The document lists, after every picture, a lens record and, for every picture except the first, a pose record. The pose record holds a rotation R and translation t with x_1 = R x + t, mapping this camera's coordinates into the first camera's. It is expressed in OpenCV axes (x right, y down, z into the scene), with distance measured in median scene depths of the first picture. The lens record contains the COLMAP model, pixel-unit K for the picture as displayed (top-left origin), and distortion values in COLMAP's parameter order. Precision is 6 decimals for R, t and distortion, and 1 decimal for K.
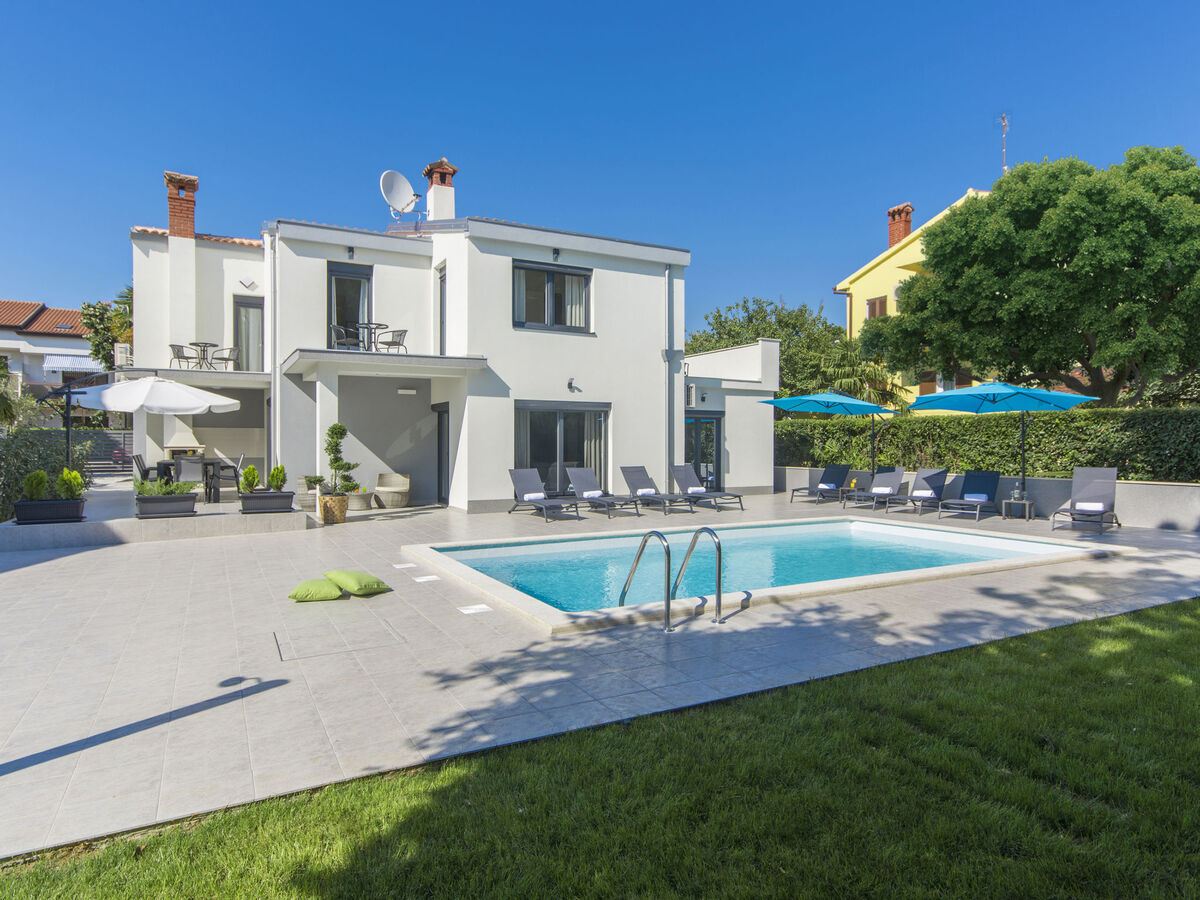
lens RADIAL K [[720.1, 0, 595.8], [0, 720.1, 451.1], [0, 0, 1]] dist [0.004442, -0.000066]
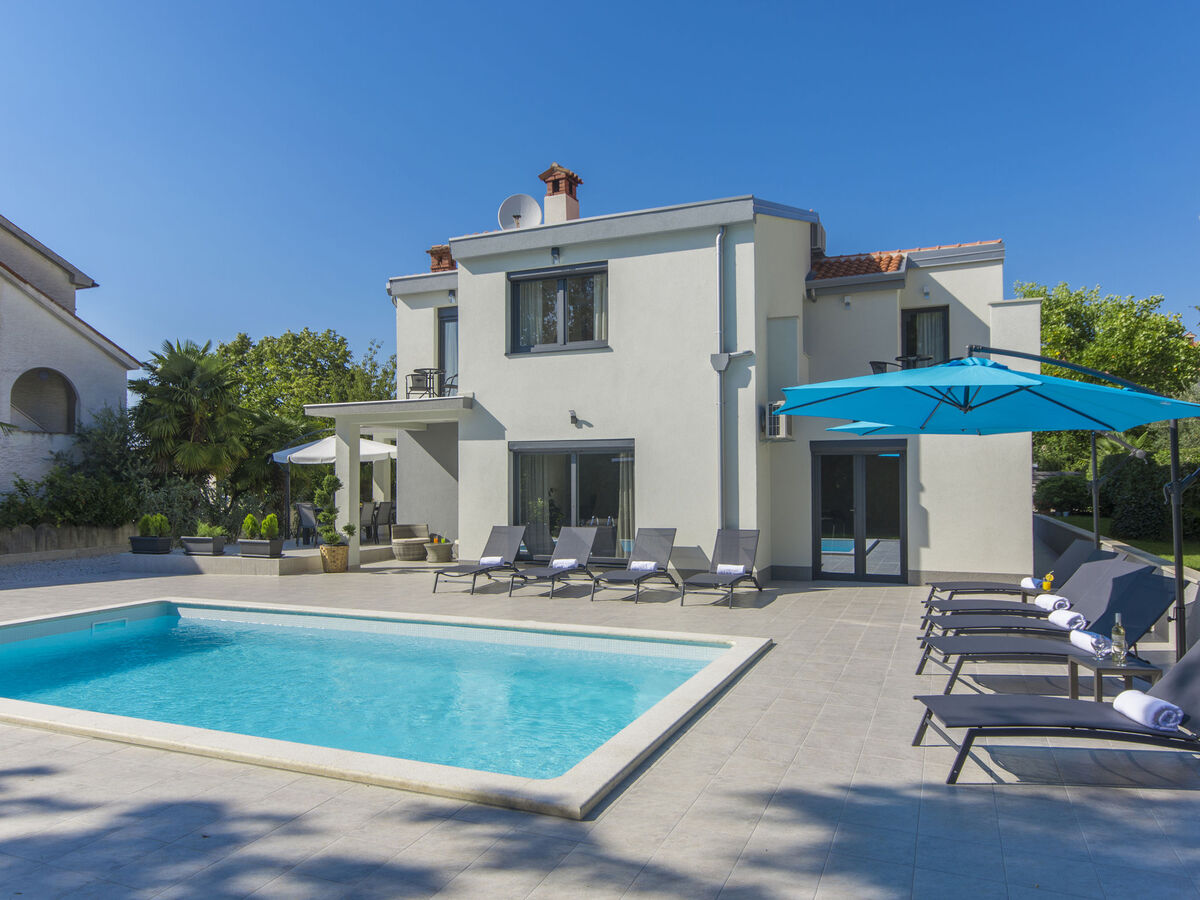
lens RADIAL K [[843.7, 0, 587.2], [0, 843.7, 468.9], [0, 0, 1]] dist [0.001276, 0.003282]
pose [[0.615620, -0.013579, -0.787926, 0.656789], [-0.003681, 0.999791, -0.020106, -0.019971], [0.788034, 0.015278, 0.615442, 0.443198]]
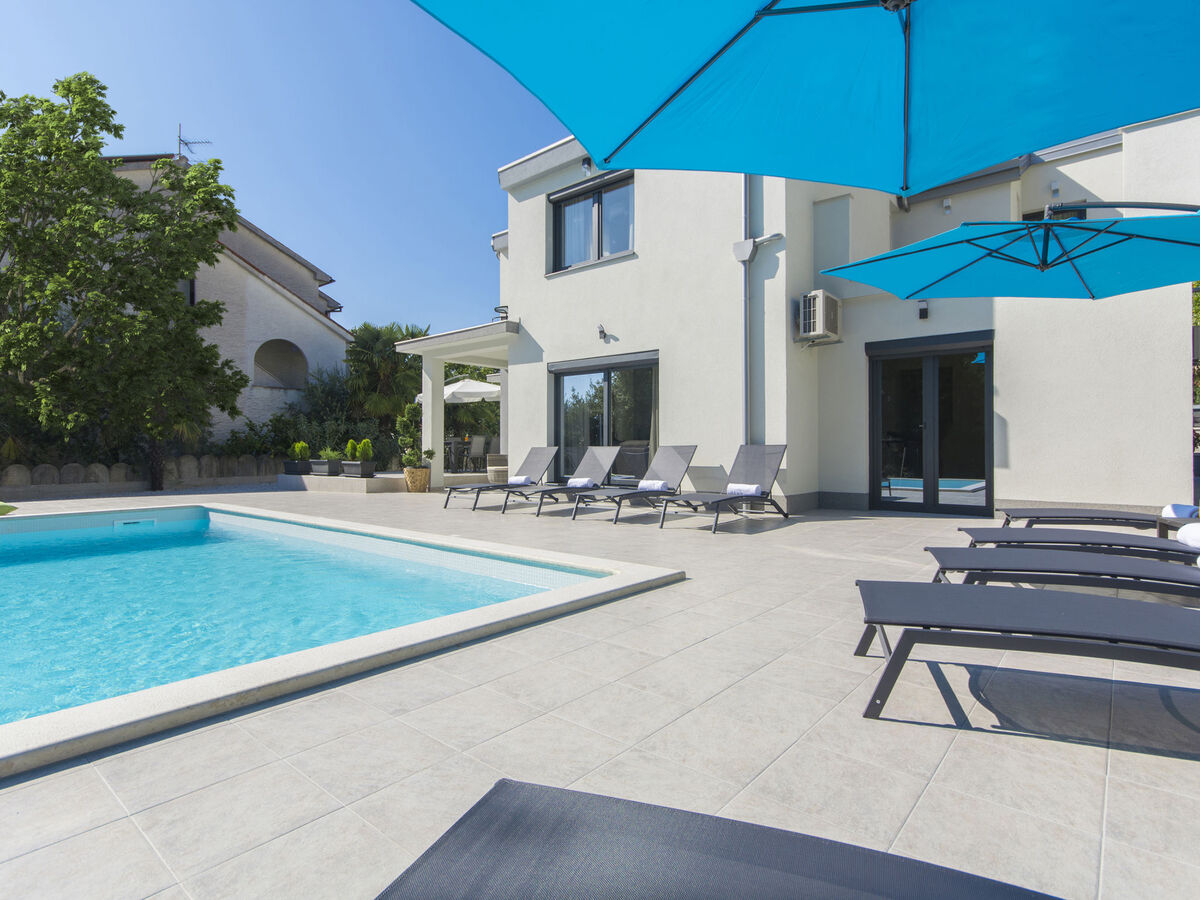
lens RADIAL K [[630.8, 0, 590.5], [0, 630.8, 444.6], [0, 0, 1]] dist [0.005822, 0.000661]
pose [[0.355942, -0.007479, -0.934478, 0.541023], [-0.010286, 0.999876, -0.011921, 0.027871], [0.934452, 0.013855, 0.355820, 0.735487]]
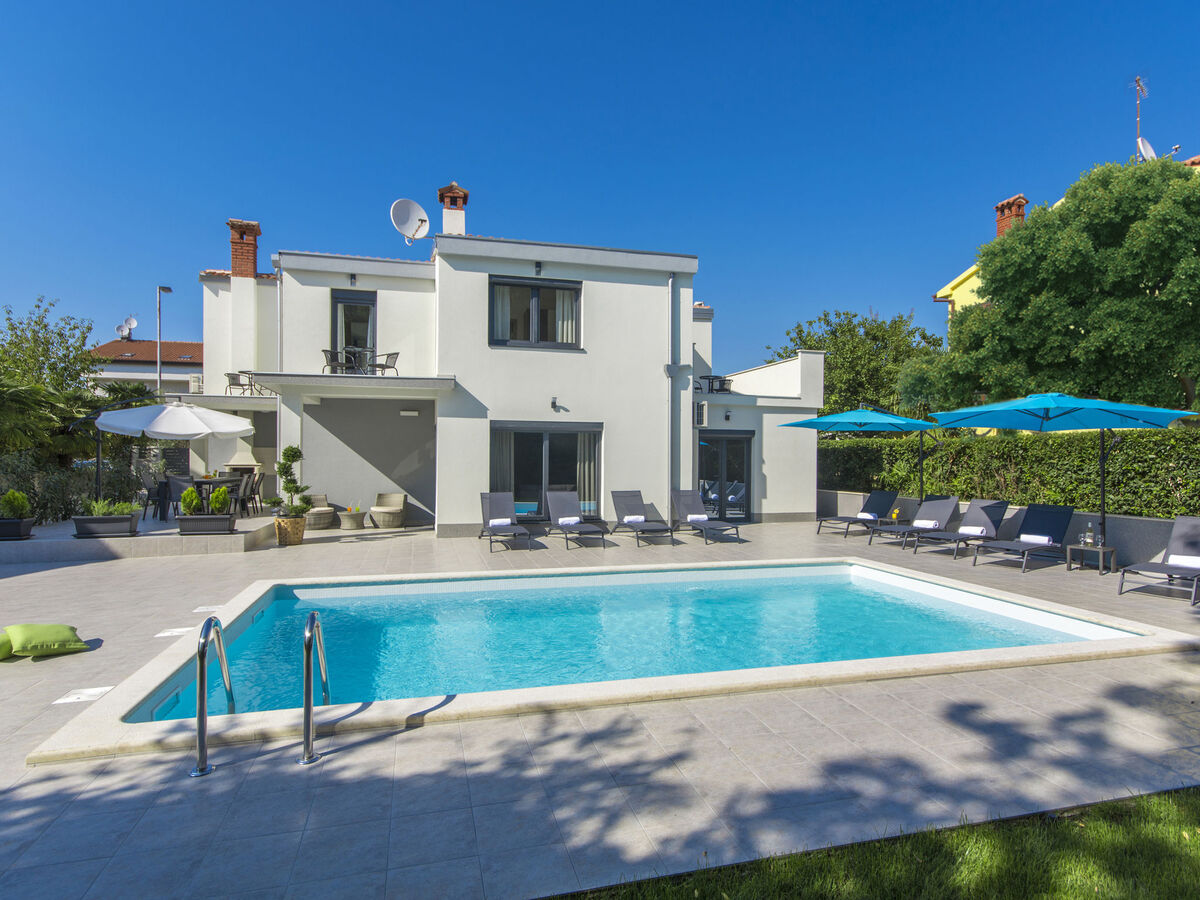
lens RADIAL K [[640.8, 0, 600.0], [0, 640.8, 450.0], [0, 0, 1]] dist [0.003815, 0.000314]
pose [[0.969906, 0.002392, -0.243466, 0.220948], [-0.007867, 0.999738, -0.021518, -0.013399], [0.243351, 0.022786, 0.969671, 0.191899]]
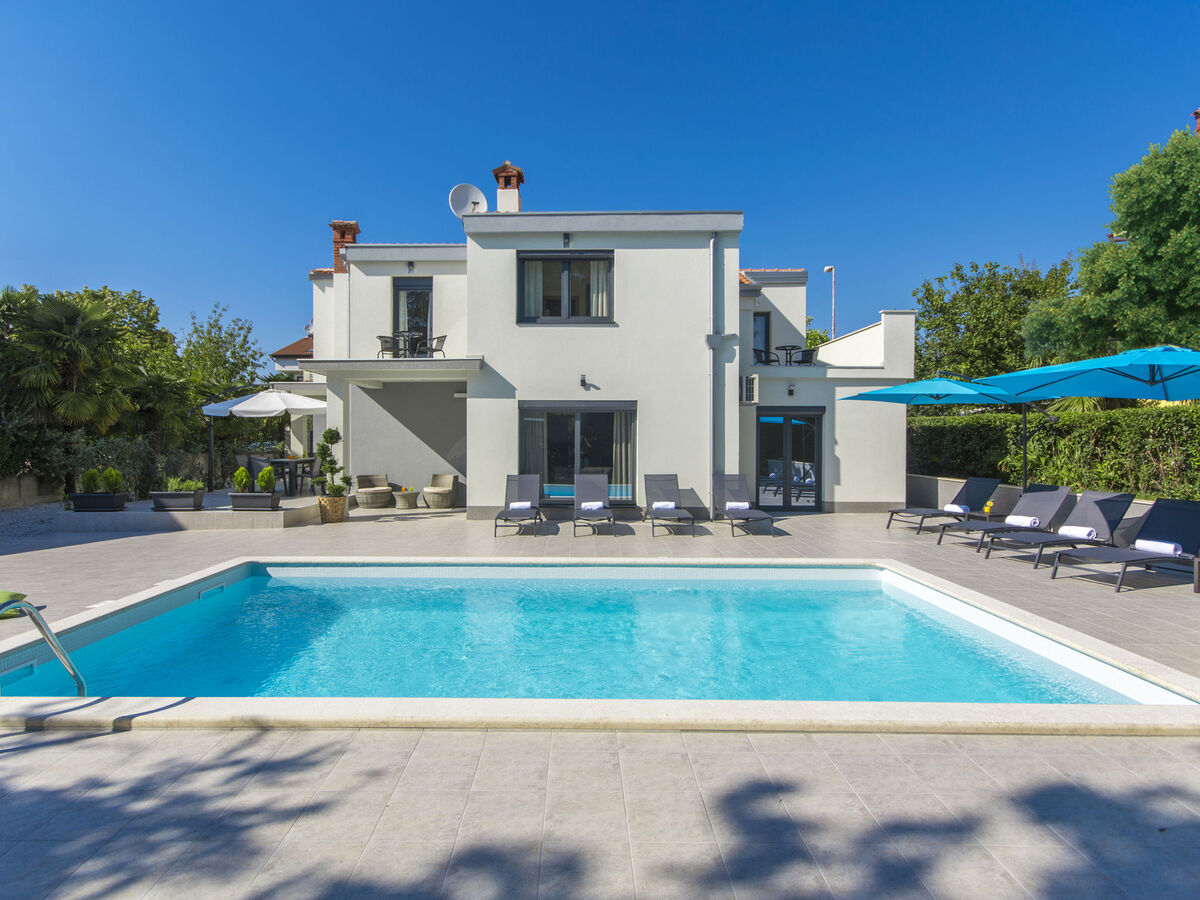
lens RADIAL K [[642.4, 0, 580.9], [0, 642.4, 440.4], [0, 0, 1]] dist [0.005566, -0.000324]
pose [[0.871820, 0.003647, -0.489813, 0.342217], [-0.006631, 0.999969, -0.004358, -0.015379], [0.489781, 0.007047, 0.871817, 0.290211]]
